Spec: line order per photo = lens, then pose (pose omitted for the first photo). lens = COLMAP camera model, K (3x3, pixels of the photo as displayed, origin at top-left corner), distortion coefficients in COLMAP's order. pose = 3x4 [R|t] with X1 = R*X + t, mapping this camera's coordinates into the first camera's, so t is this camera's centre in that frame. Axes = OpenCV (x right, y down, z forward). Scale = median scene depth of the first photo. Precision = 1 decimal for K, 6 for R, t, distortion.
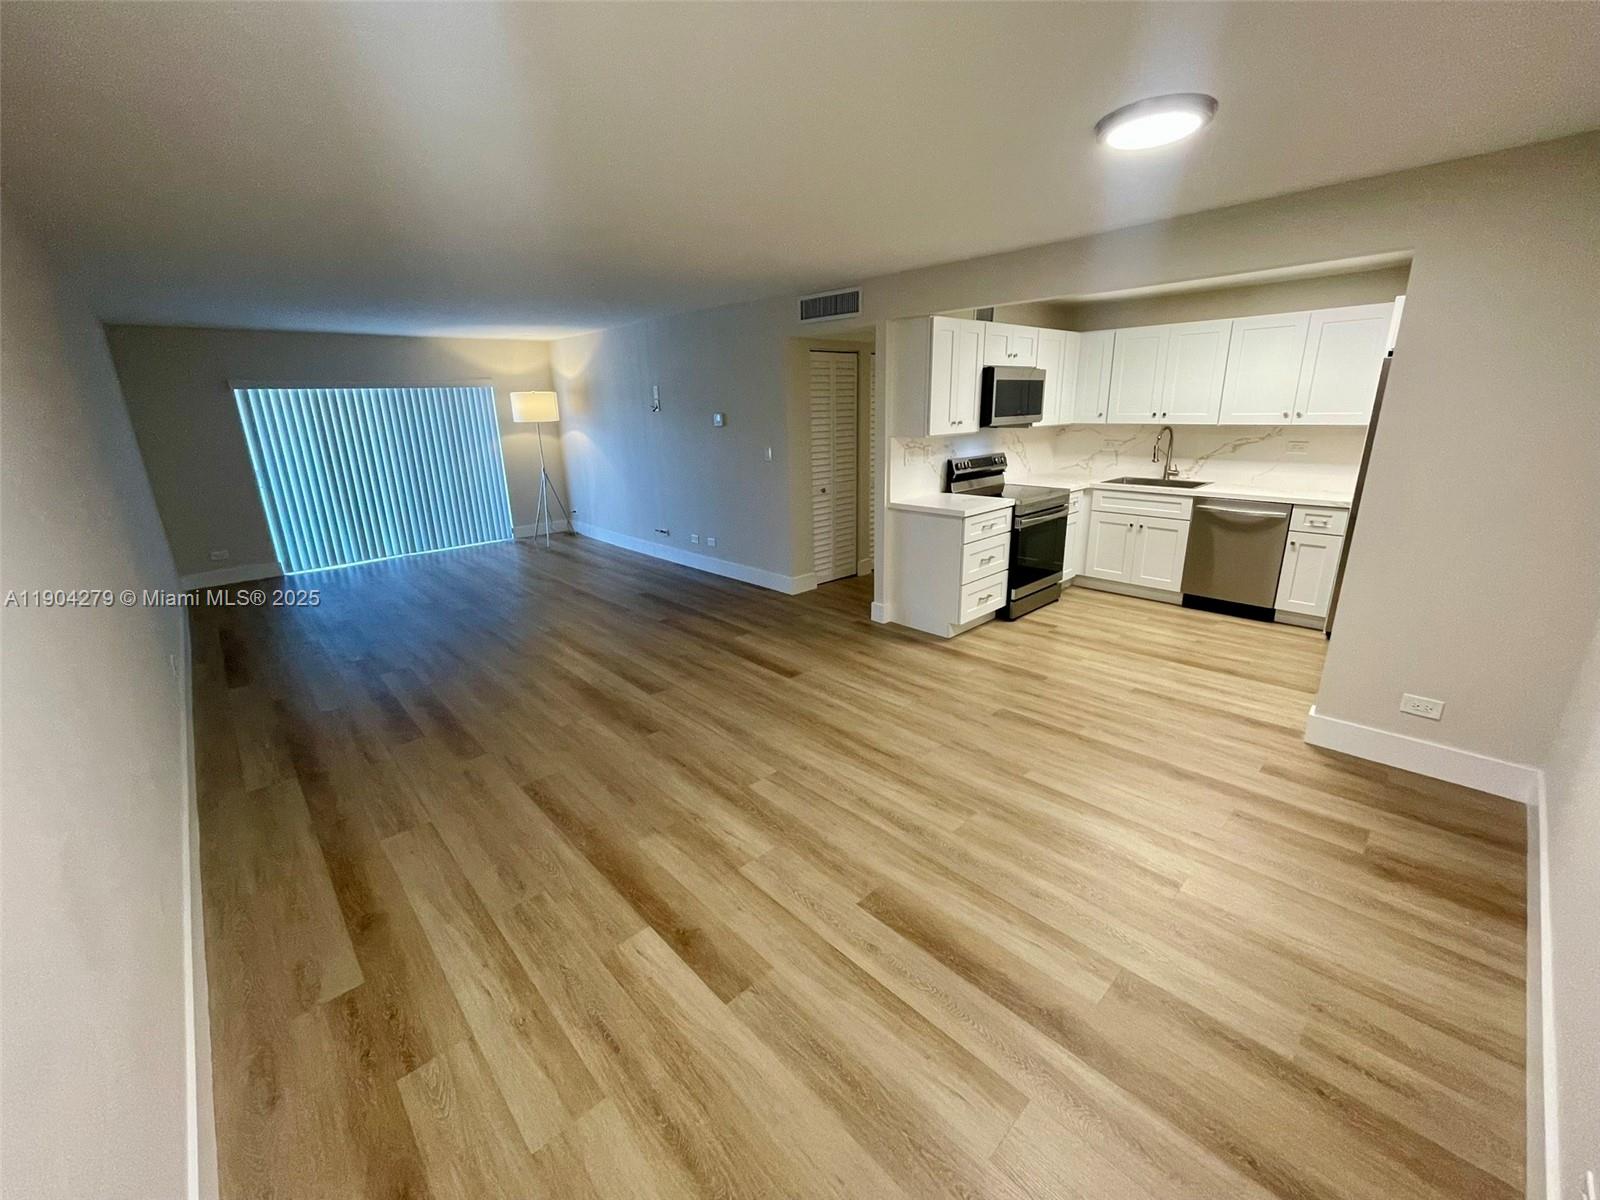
lens RADIAL K [[645.0, 0, 800.7], [0, 645.0, 591.1], [0, 0, 1]] dist [-0.004868, 0.000954]
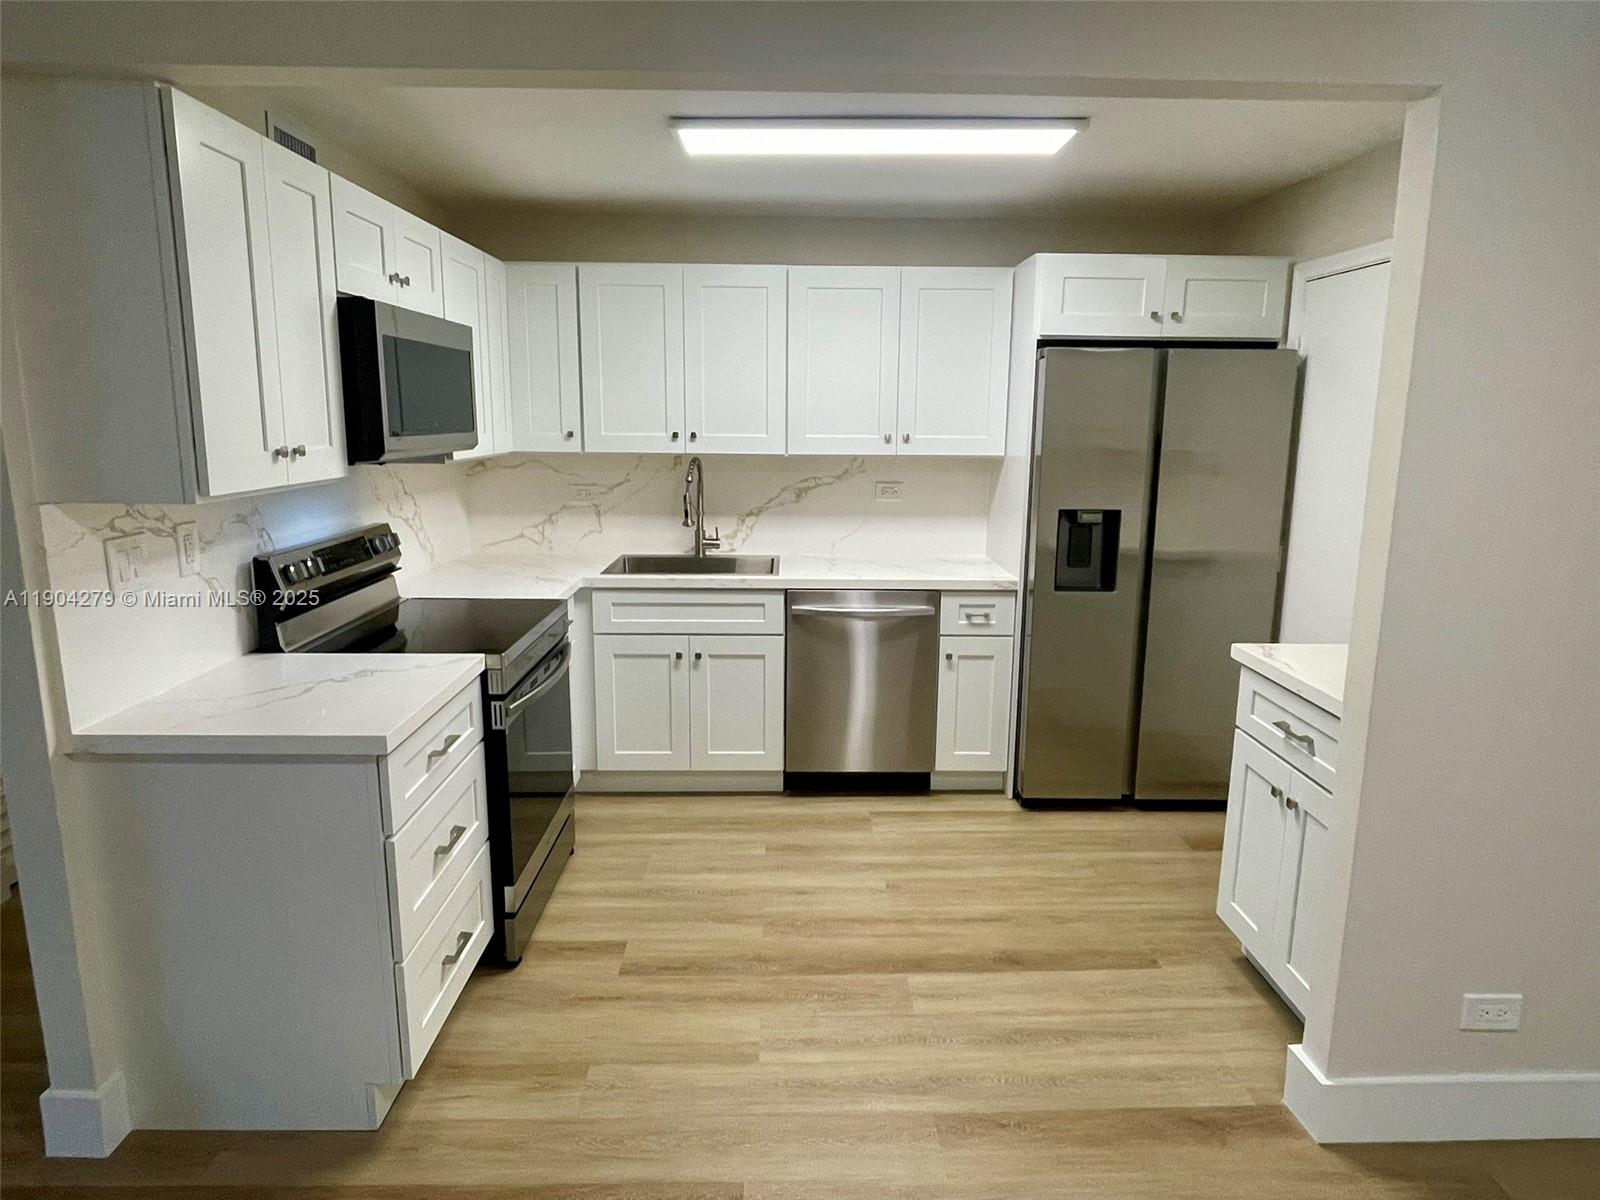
lens RADIAL K [[943.4, 0, 796.0], [0, 943.4, 577.7], [0, 0, 1]] dist [-0.008806, -0.000696]
pose [[0.669149, -0.097768, 0.736668, 0.054669], [0.183844, 0.982273, -0.036630, -0.125476], [-0.720028, 0.159943, 0.675261, 0.471050]]
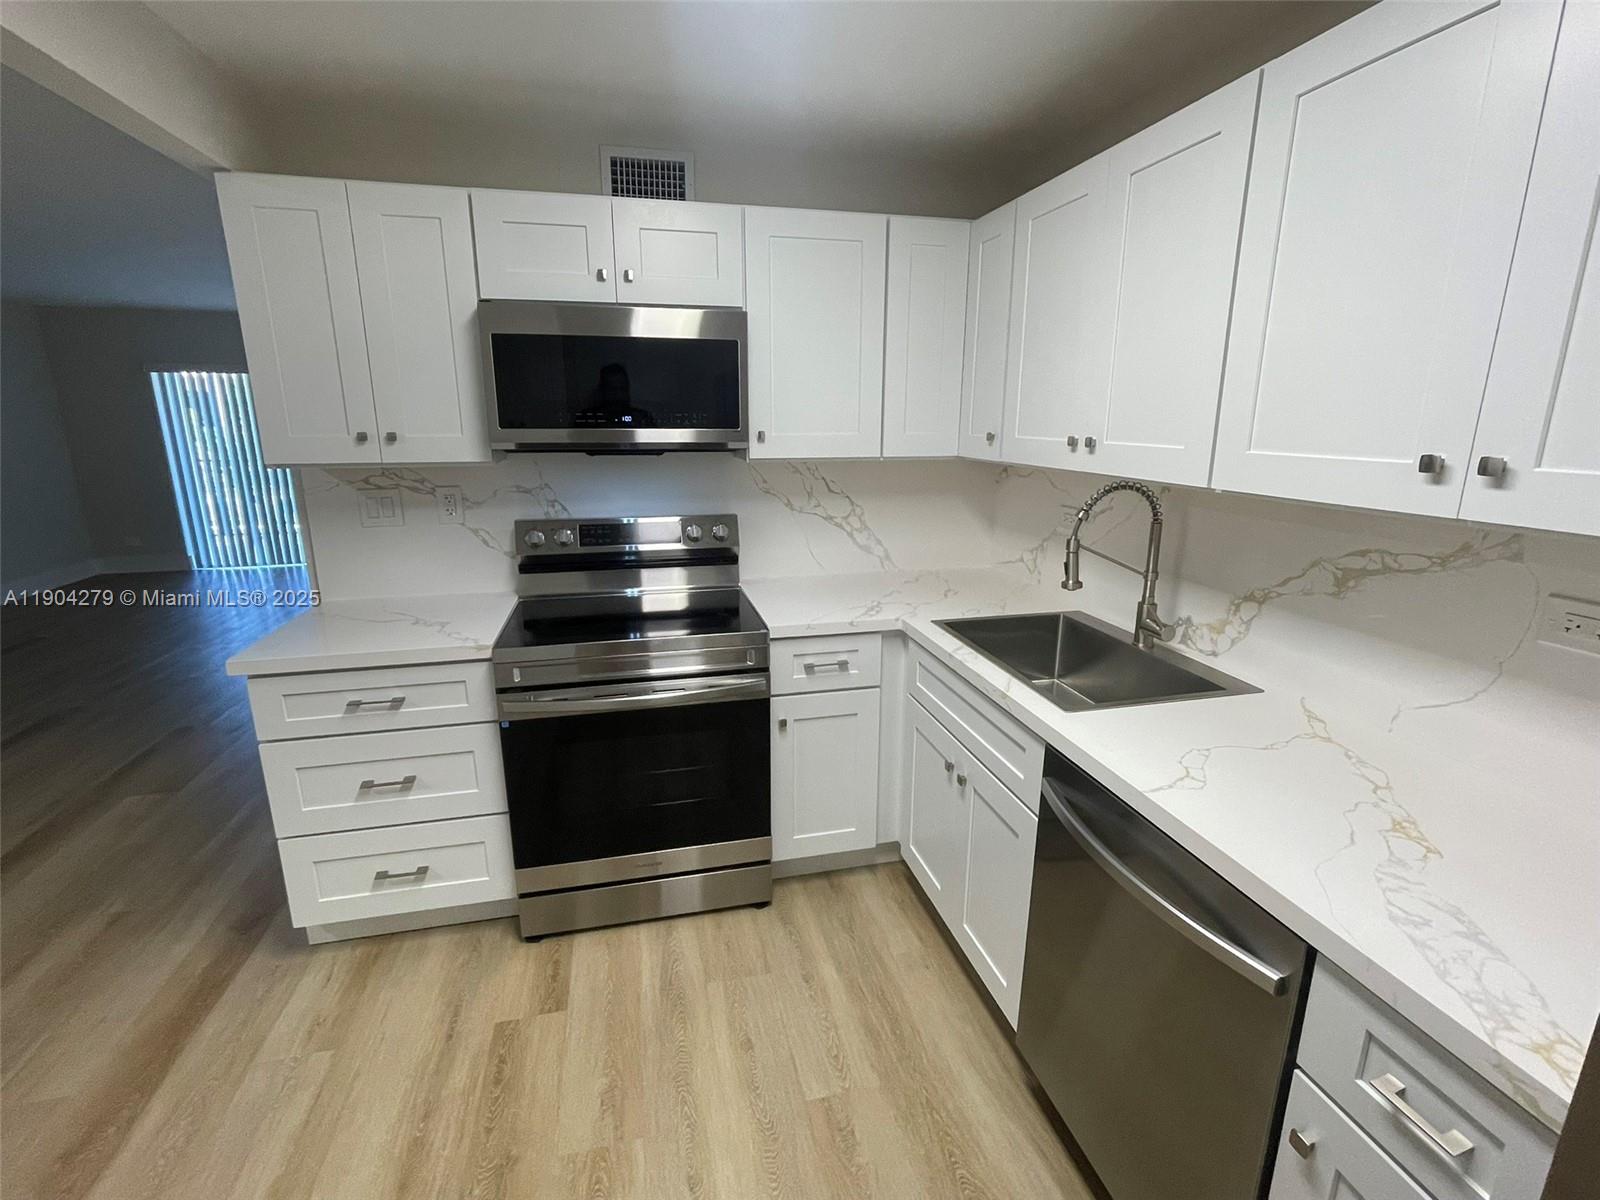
lens RADIAL K [[726.4, 0, 800.9], [0, 726.4, 593.7], [0, 0, 1]] dist [0.001099, -0.000077]
pose [[0.870505, 0.144025, -0.470614, 0.649157], [-0.161205, 0.986913, 0.003847, -0.191001], [0.465009, 0.072516, 0.882331, 0.666055]]
